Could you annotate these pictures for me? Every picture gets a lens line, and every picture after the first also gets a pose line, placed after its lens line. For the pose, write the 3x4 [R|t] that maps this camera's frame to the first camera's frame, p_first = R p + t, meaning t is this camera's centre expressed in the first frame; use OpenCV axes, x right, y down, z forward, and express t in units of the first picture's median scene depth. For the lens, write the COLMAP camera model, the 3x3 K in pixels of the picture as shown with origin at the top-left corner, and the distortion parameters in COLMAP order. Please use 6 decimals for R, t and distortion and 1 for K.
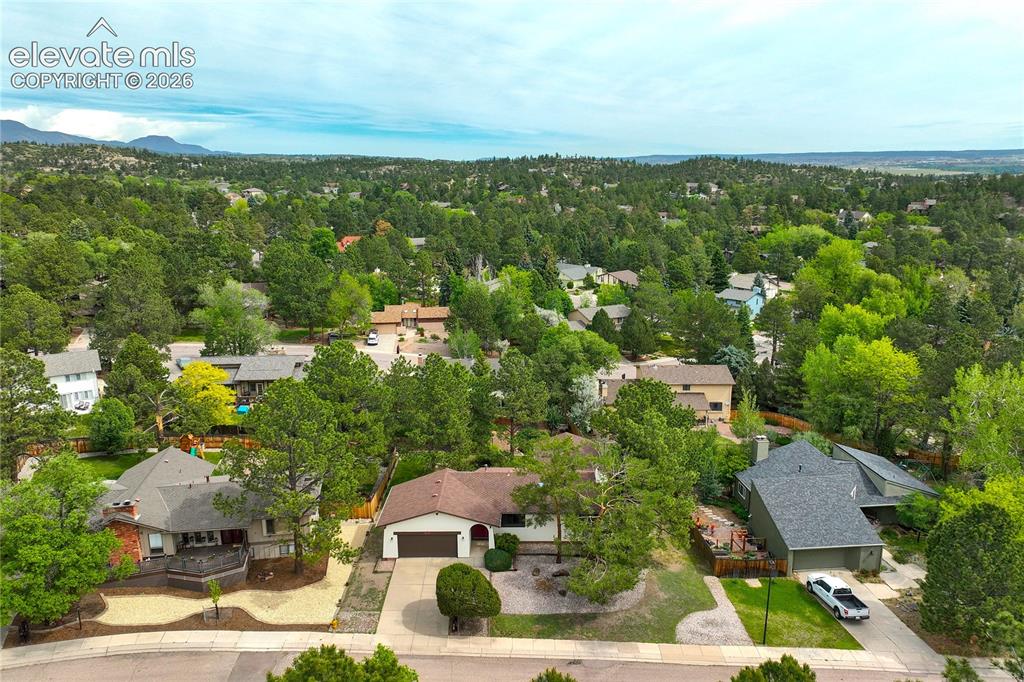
lens RADIAL K [[718.0, 0, 516.3], [0, 718.0, 341.2], [0, 0, 1]] dist [0.003480, 0.009071]
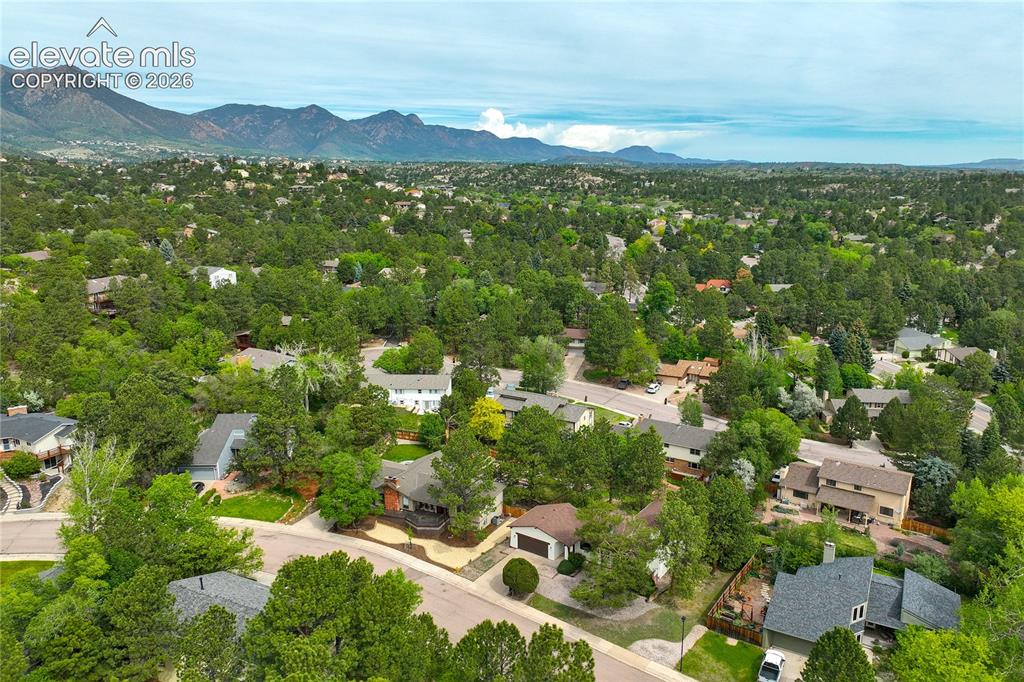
lens RADIAL K [[718.0, 0, 516.3], [0, 718.0, 341.2], [0, 0, 1]] dist [0.003480, 0.009071]
pose [[0.818064, 0.123890, -0.561625, 0.399620], [-0.127704, 0.991275, 0.032653, -0.127951], [0.560770, 0.045009, 0.826747, -0.221577]]
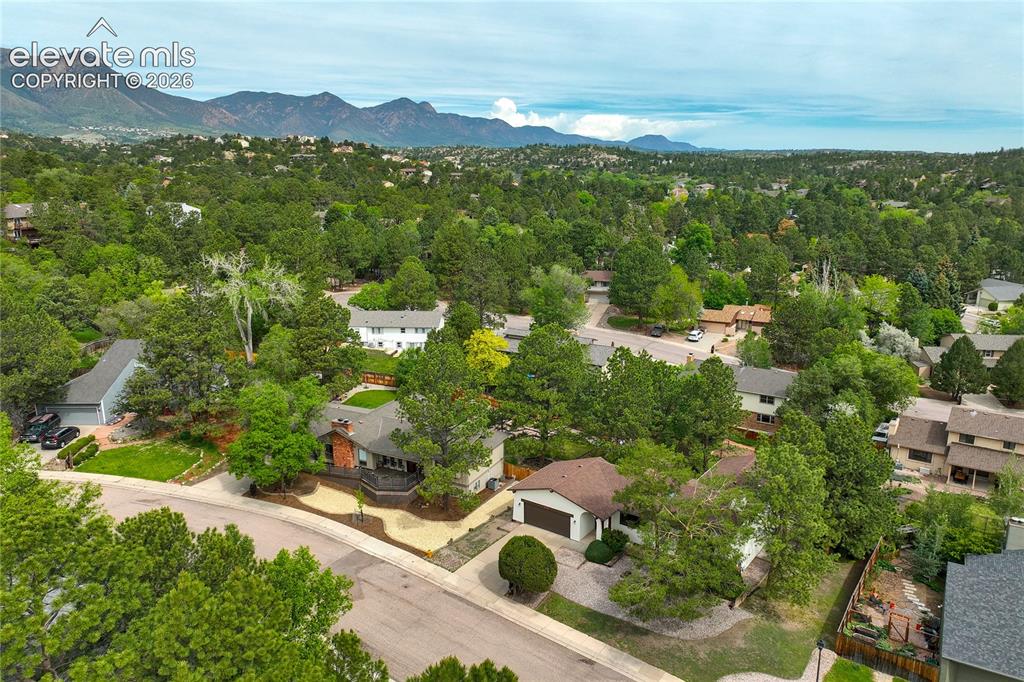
lens RADIAL K [[718.0, 0, 516.3], [0, 718.0, 341.2], [0, 0, 1]] dist [0.003480, 0.009071]
pose [[0.807937, 0.136156, -0.573323, 0.237143], [-0.132867, 0.989977, 0.047868, -0.013736], [0.574094, 0.037501, 0.817930, 0.049470]]
